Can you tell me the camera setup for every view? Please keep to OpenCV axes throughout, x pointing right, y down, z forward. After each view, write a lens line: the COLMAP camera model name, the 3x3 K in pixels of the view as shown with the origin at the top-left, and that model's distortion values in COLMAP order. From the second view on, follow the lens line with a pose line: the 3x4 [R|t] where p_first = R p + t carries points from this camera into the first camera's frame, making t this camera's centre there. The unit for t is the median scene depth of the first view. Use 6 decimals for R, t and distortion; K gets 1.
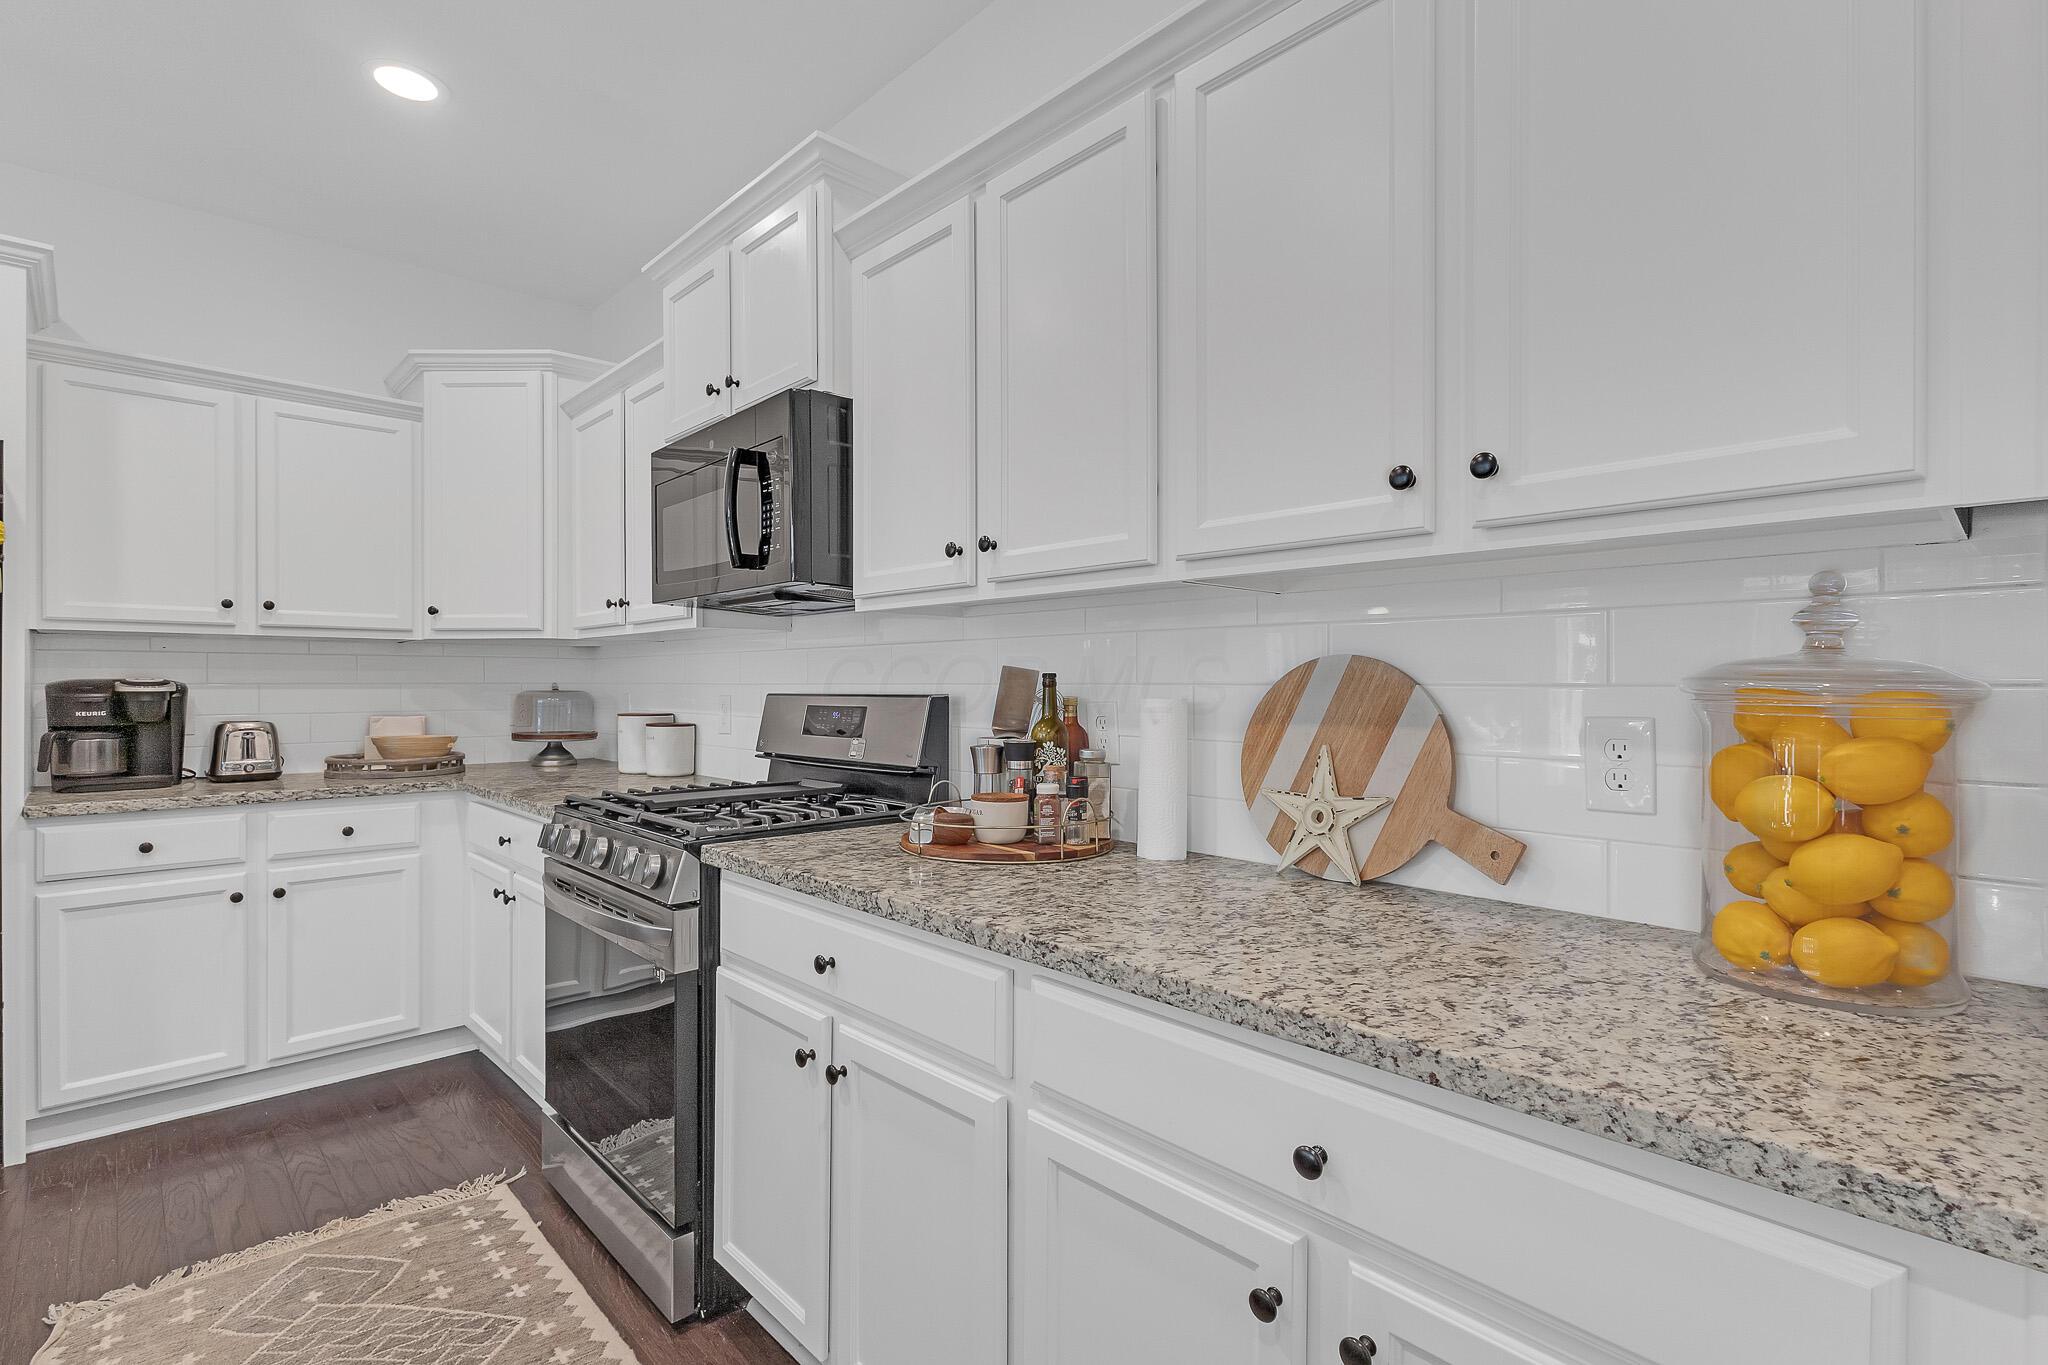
lens RADIAL K [[957.2, 0, 1022.2], [0, 957.2, 683.8], [0, 0, 1]] dist [-0.007830, 0.001100]
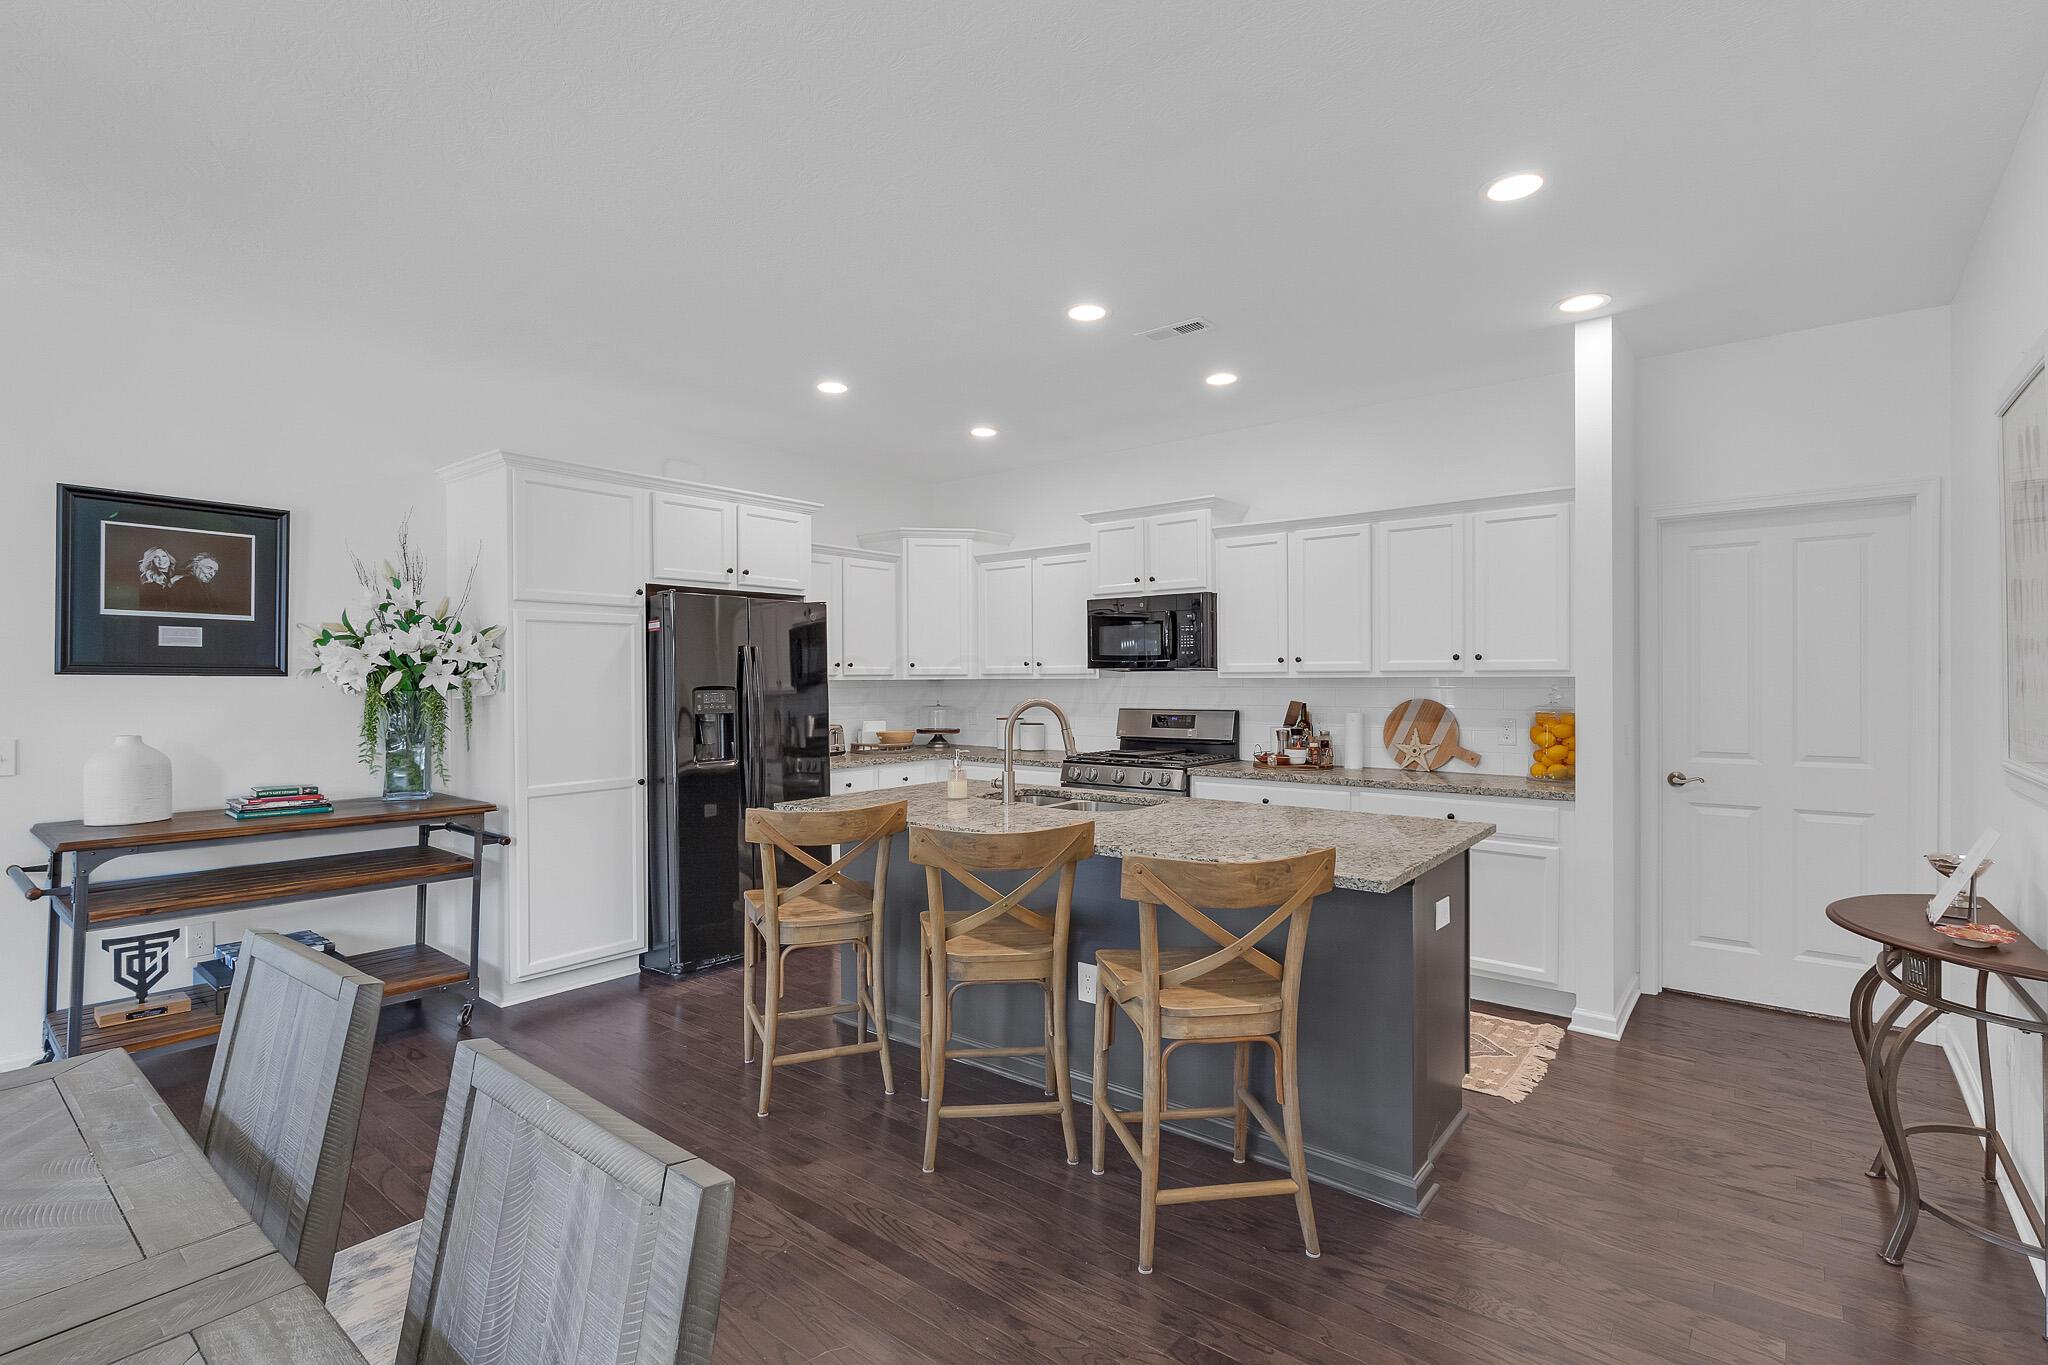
lens RADIAL K [[957.2, 0, 1024.0], [0, 957.2, 682.4], [0, 0, 1]] dist [-0.007830, 0.001100]
pose [[0.990411, -0.004923, 0.138066, -1.349520], [0.004374, 0.999981, 0.004276, -0.101230], [-0.138084, -0.003631, 0.990414, -1.867833]]
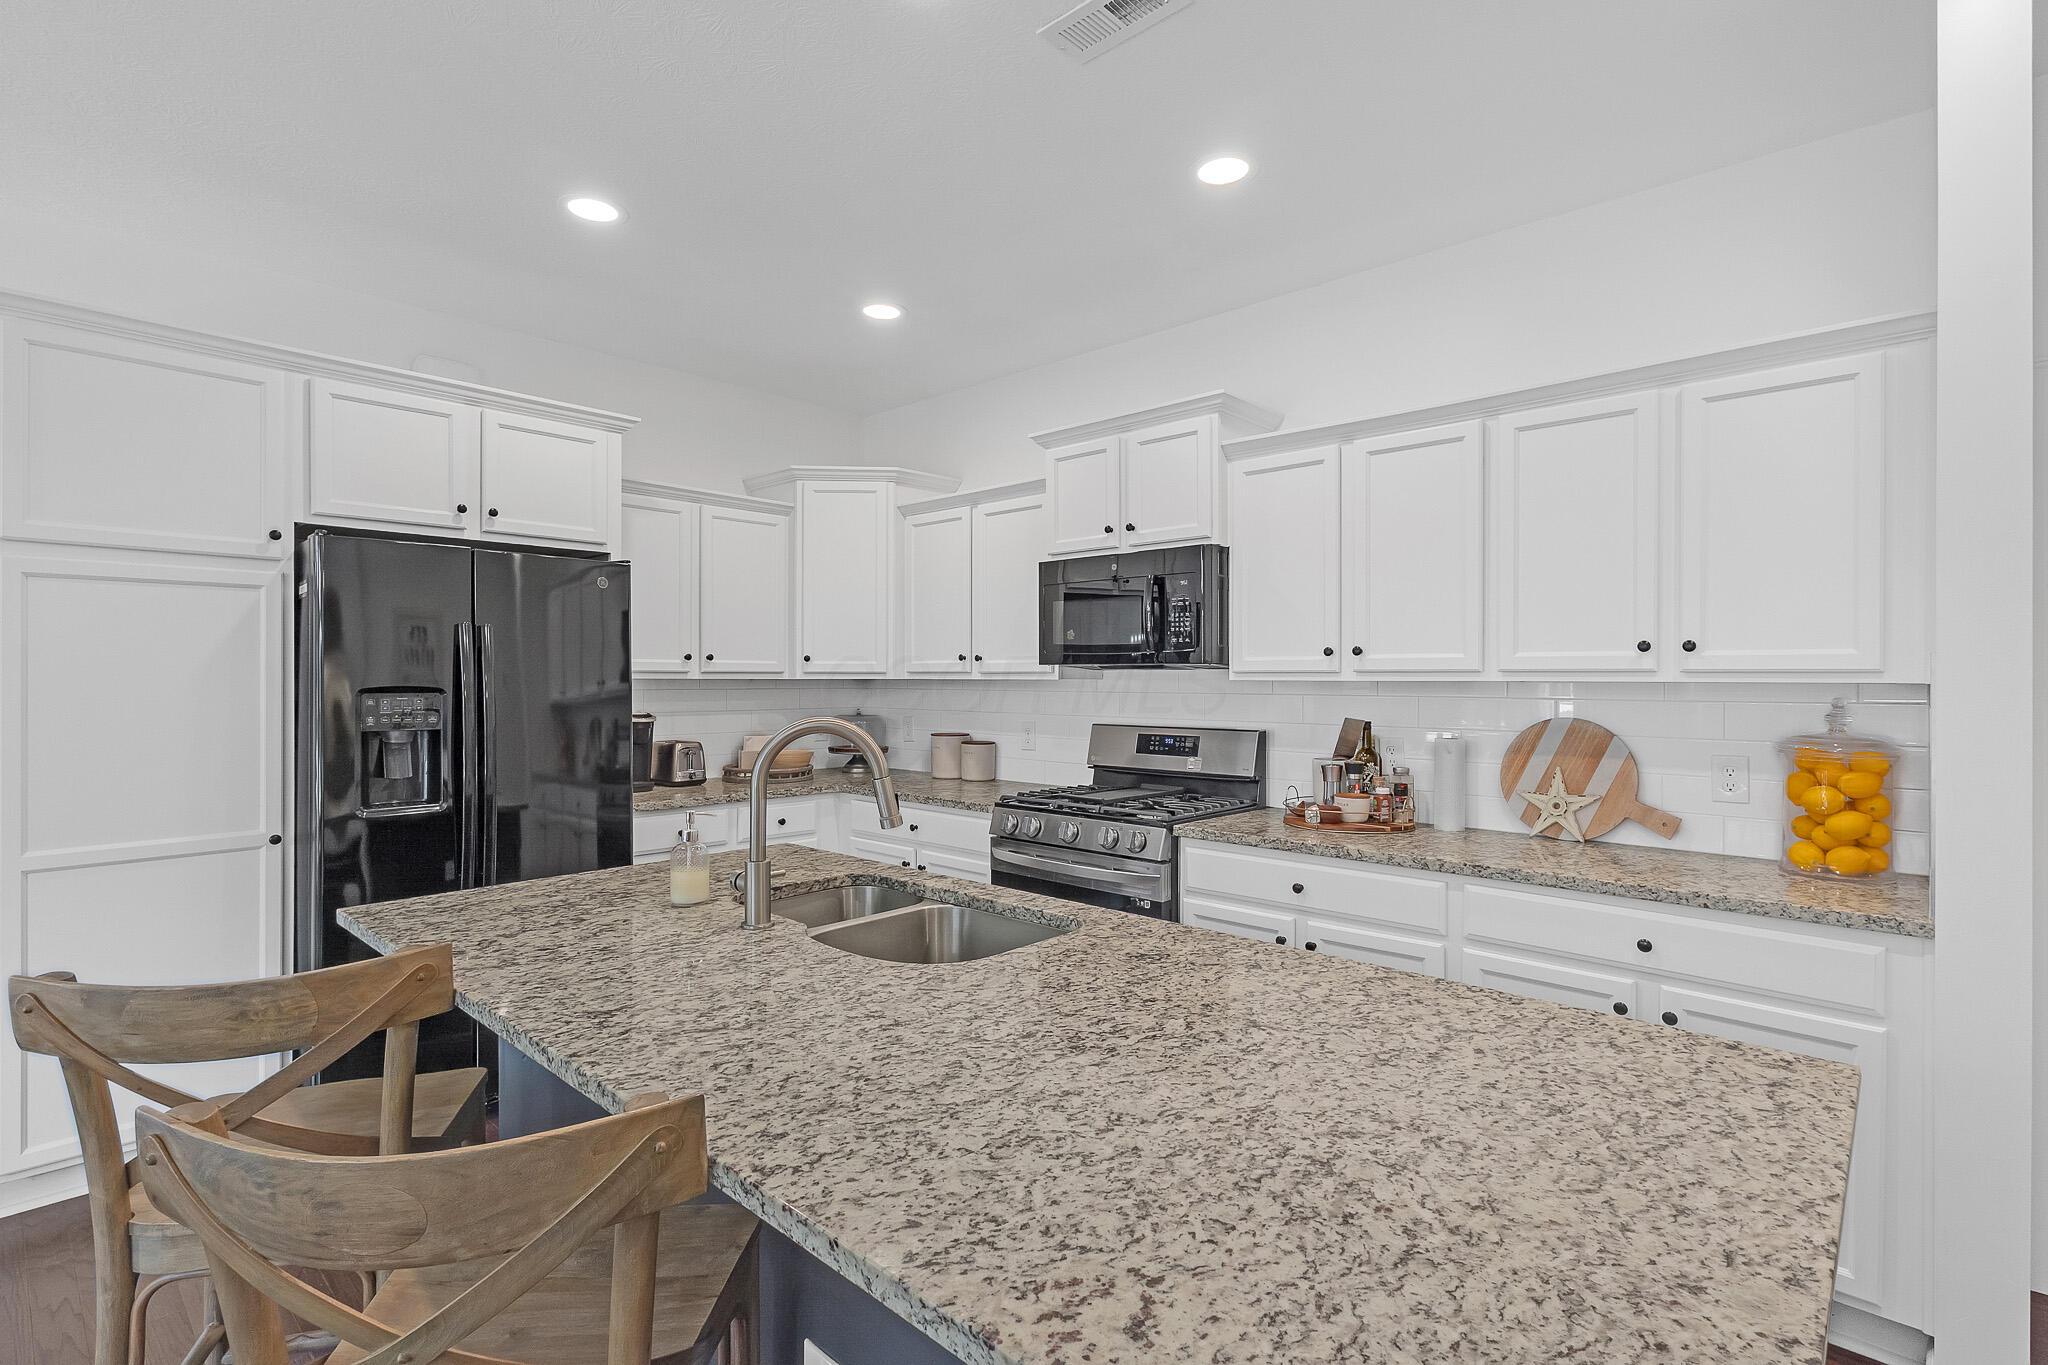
lens RADIAL K [[957.2, 0, 1021.1], [0, 957.2, 673.4], [0, 0, 1]] dist [-0.007830, 0.001100]
pose [[0.997908, 0.003943, 0.064533, -0.822643], [-0.003588, 0.999978, -0.005604, -0.100451], [-0.064554, 0.005361, 0.997900, -0.756264]]
